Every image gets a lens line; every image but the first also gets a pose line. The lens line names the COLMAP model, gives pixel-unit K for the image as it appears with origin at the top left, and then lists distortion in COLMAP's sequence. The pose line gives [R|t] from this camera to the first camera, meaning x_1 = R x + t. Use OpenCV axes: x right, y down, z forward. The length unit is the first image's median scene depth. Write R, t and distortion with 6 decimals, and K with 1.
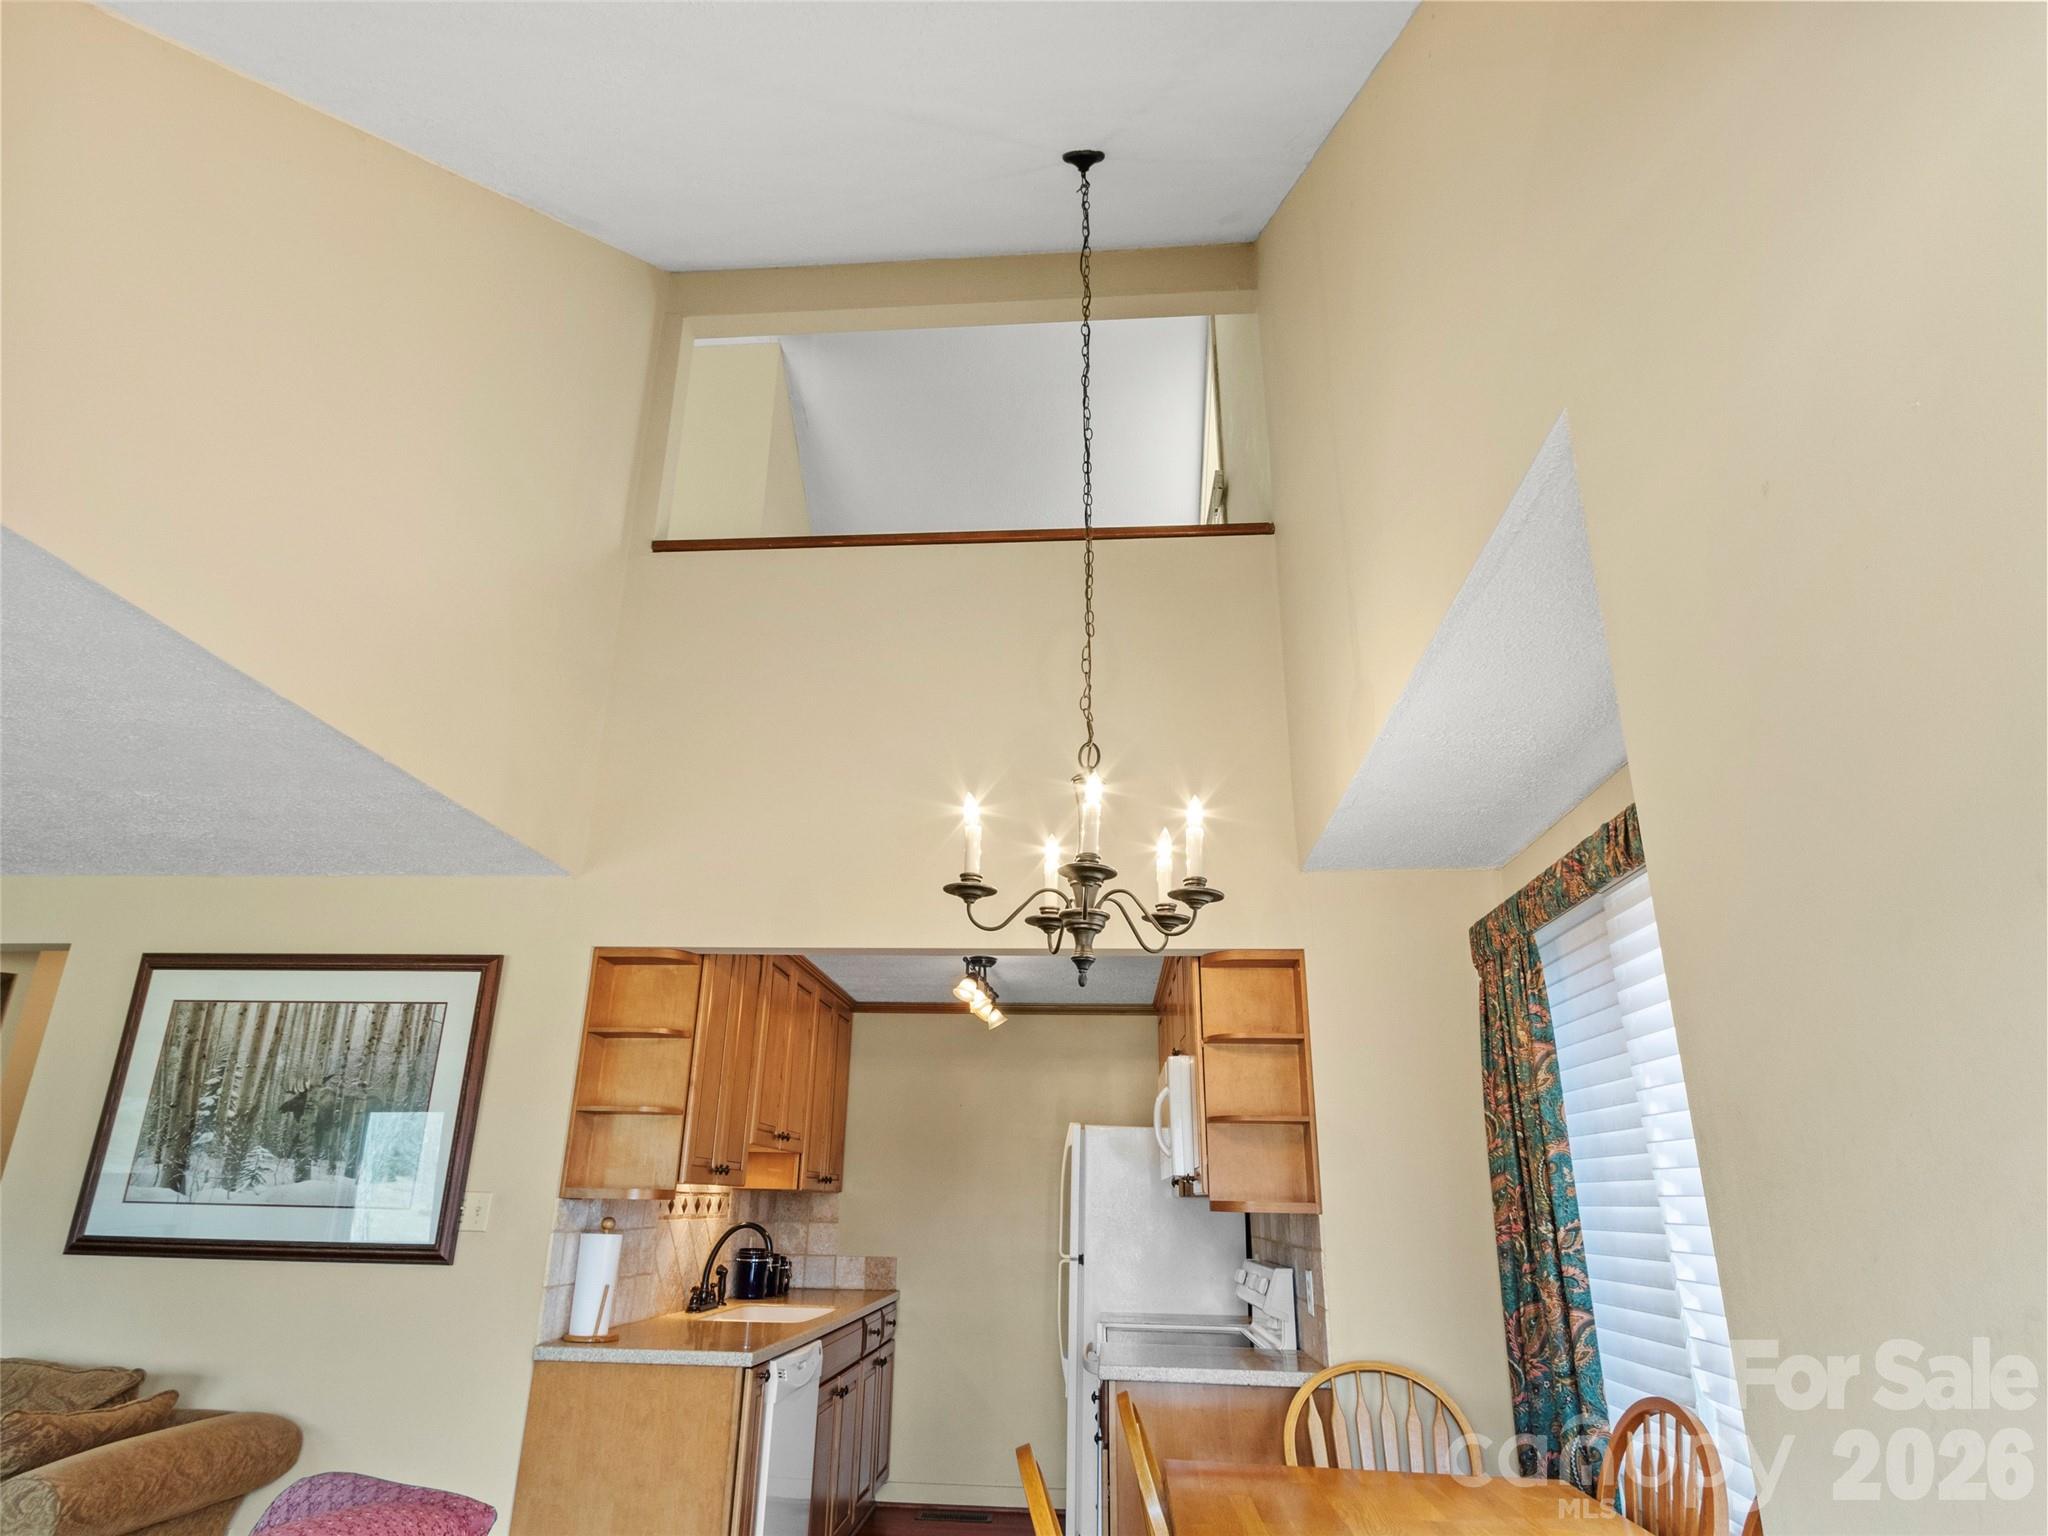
lens RADIAL K [[1181.2, 0, 1016.7], [0, 1181.2, 768.3], [0, 0, 1]] dist [0.003547, 0.001649]
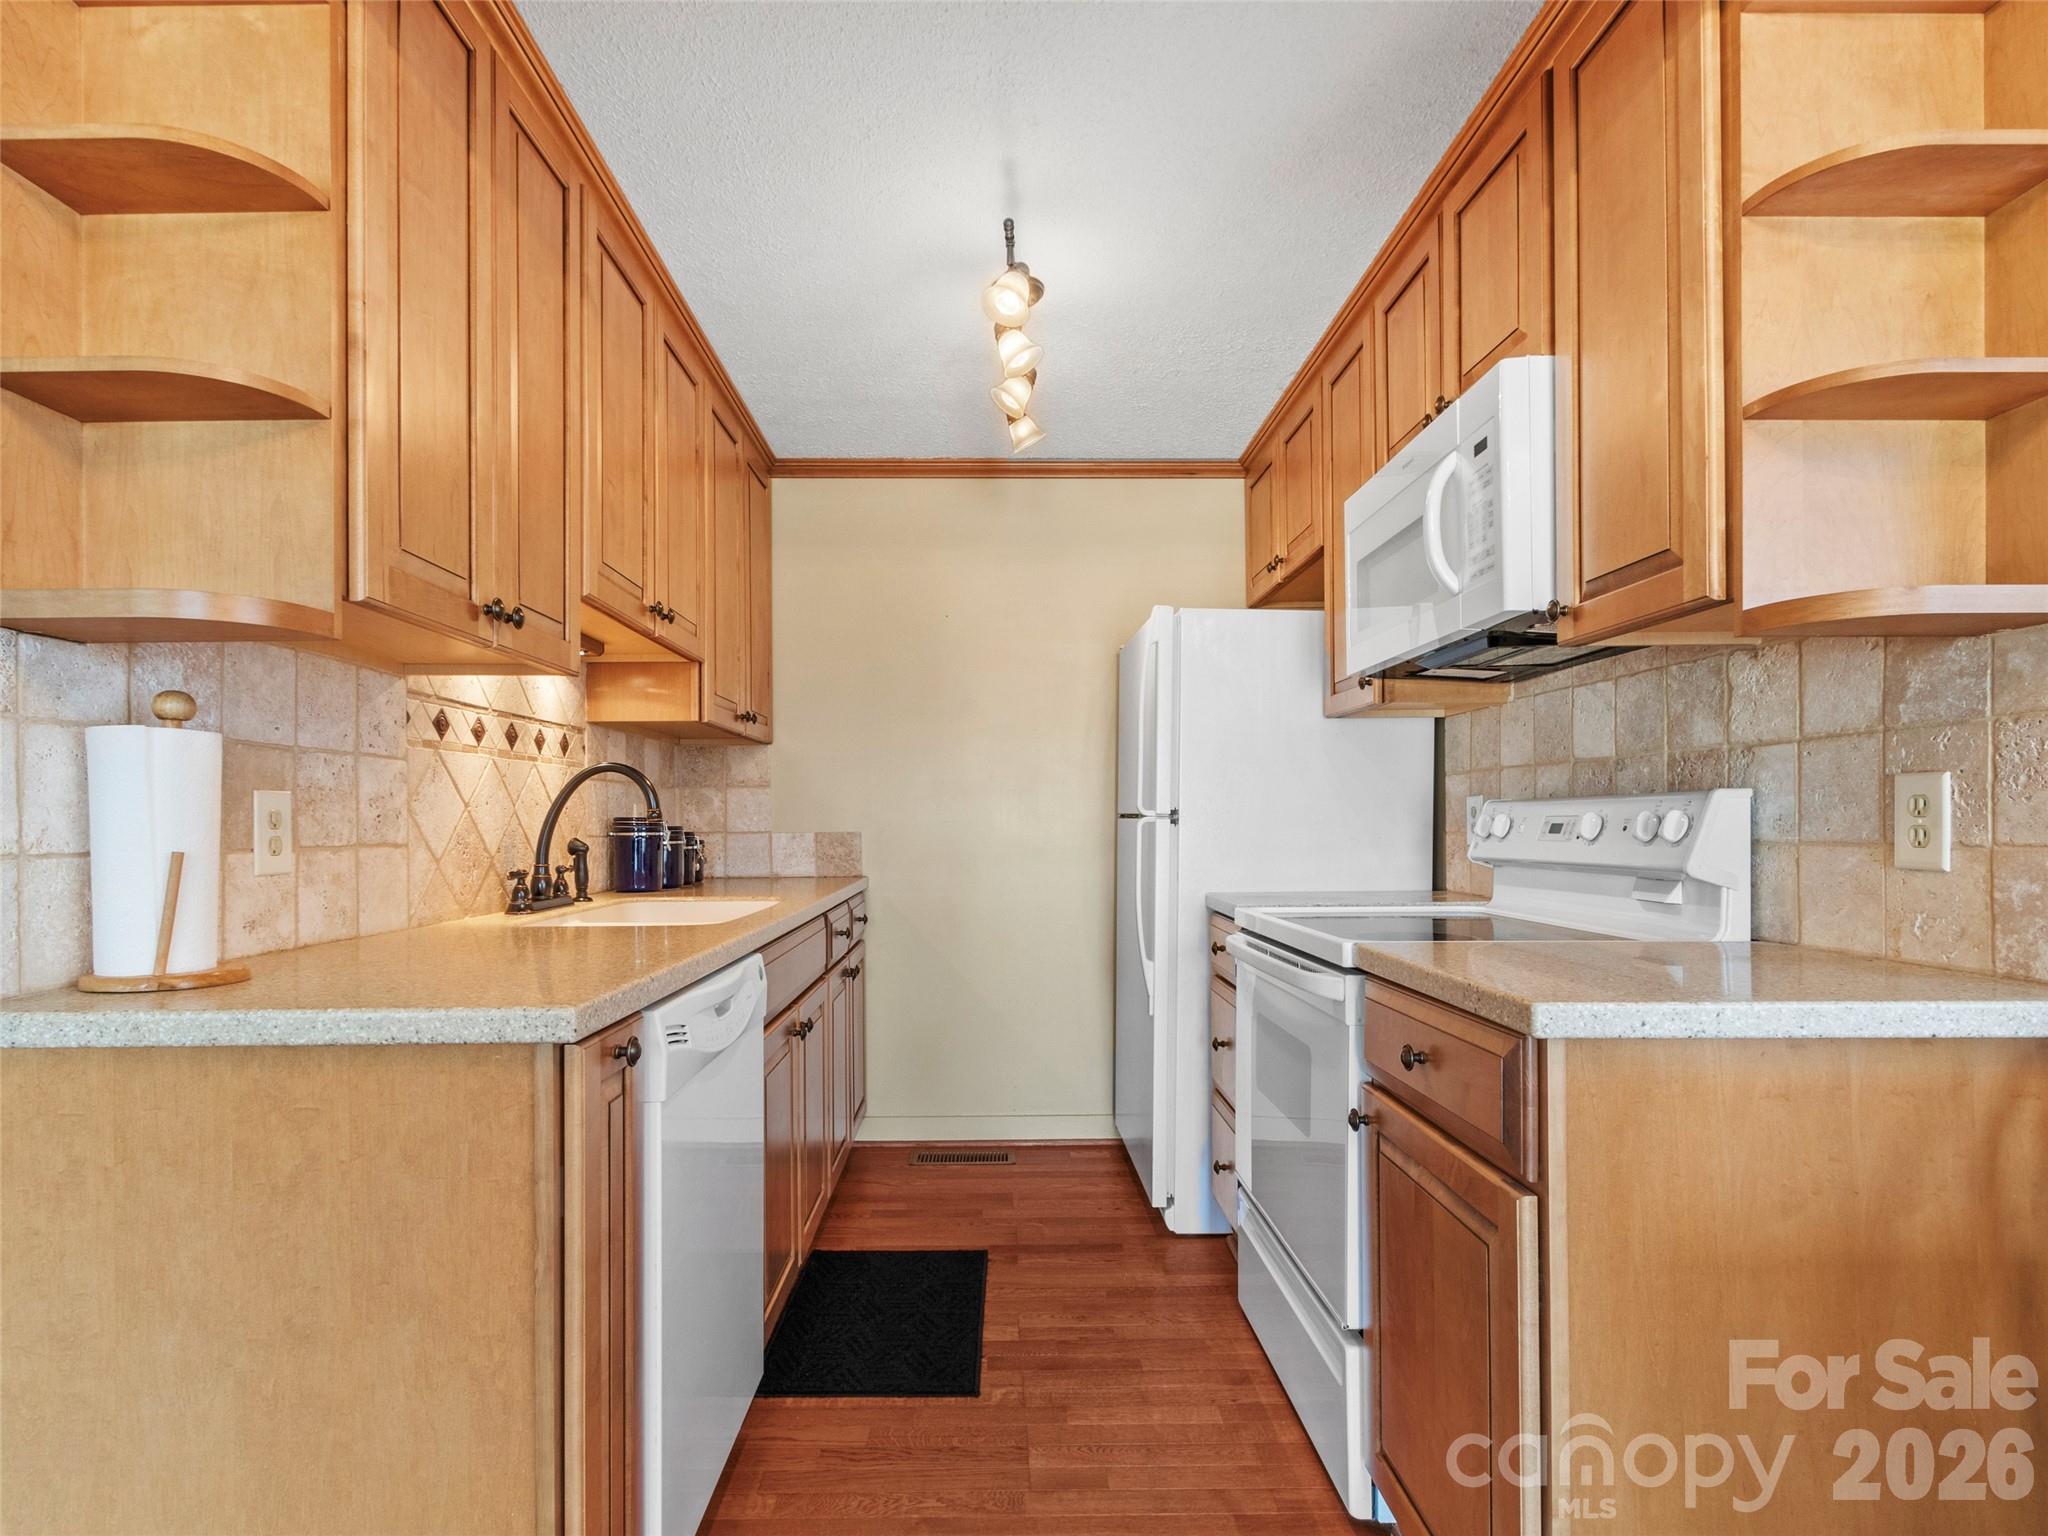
lens RADIAL K [[1079.2, 0, 1017.5], [0, 1079.2, 815.9], [0, 0, 1]] dist [-0.001305, 0.001560]
pose [[0.995298, -0.024542, 0.093704, -0.082755], [-0.008878, 0.940187, 0.340544, 0.226700], [-0.096457, -0.339774, 0.935548, 0.485589]]
